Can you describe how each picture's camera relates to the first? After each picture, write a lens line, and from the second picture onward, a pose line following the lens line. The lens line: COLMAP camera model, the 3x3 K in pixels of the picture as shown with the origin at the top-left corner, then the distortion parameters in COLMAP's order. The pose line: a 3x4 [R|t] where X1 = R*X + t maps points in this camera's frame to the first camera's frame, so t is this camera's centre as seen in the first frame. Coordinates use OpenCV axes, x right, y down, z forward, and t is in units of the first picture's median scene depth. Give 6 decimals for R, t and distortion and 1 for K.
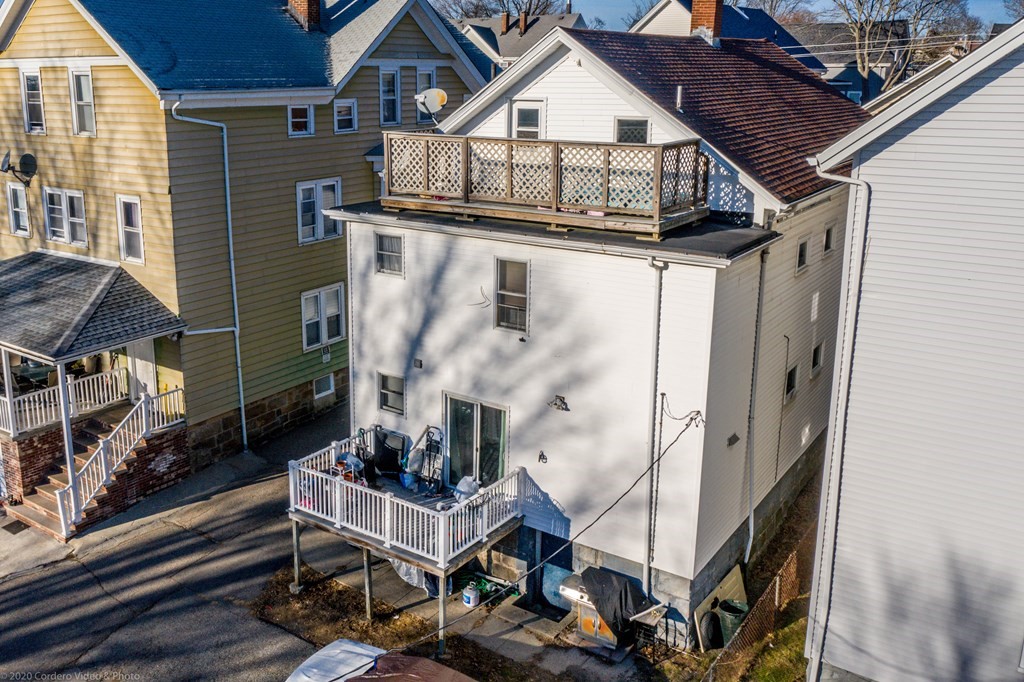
lens RADIAL K [[948.3, 0, 466.6], [0, 948.3, 275.7], [0, 0, 1]] dist [-0.024810, 0.000000]
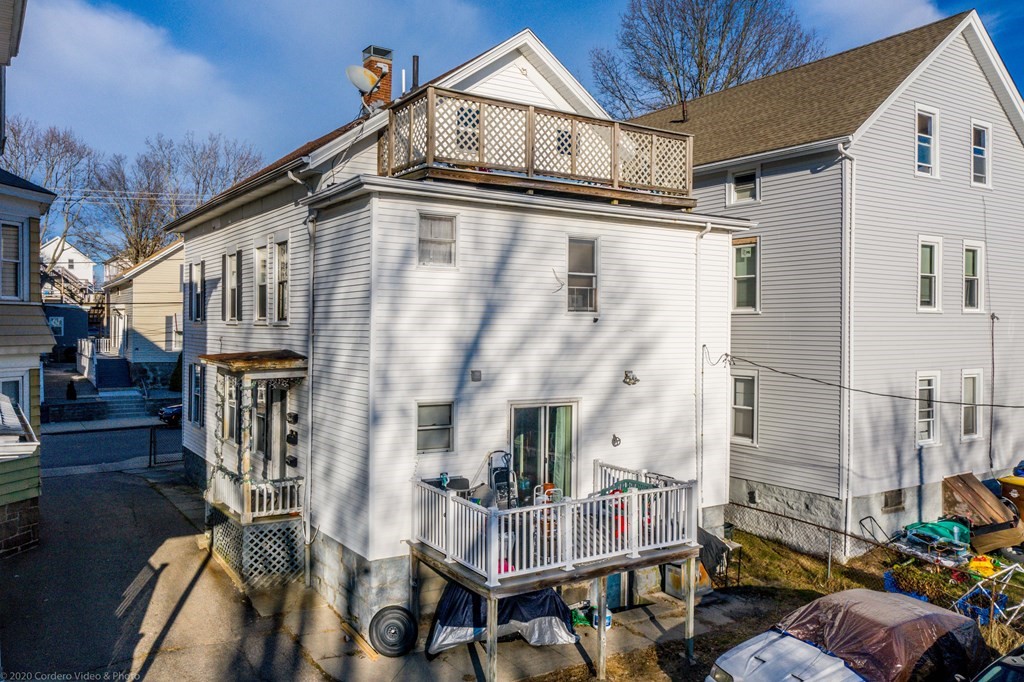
lens RADIAL K [[817.0, 0, 513.7], [0, 817.0, 336.9], [0, 0, 1]] dist [-0.010638, -0.002922]
pose [[0.344767, -0.001793, 0.938686, -0.690712], [0.199040, 0.977399, -0.071238, 0.116298], [-0.917343, 0.211396, 0.337332, 0.726551]]
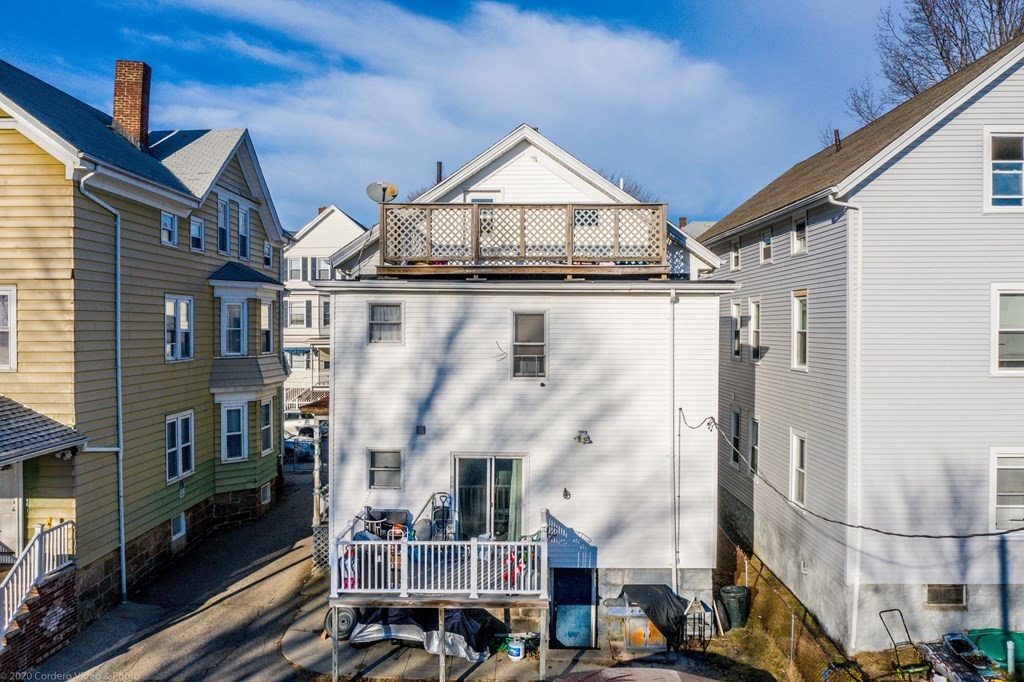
lens RADIAL K [[817.0, 0, 509.8], [0, 817.0, 341.9], [0, 0, 1]] dist [-0.010638, -0.002922]
pose [[0.811542, -0.004434, 0.584277, -0.477860], [0.123574, 0.978654, -0.164213, 0.154094], [-0.571077, 0.205468, 0.794767, 0.240765]]
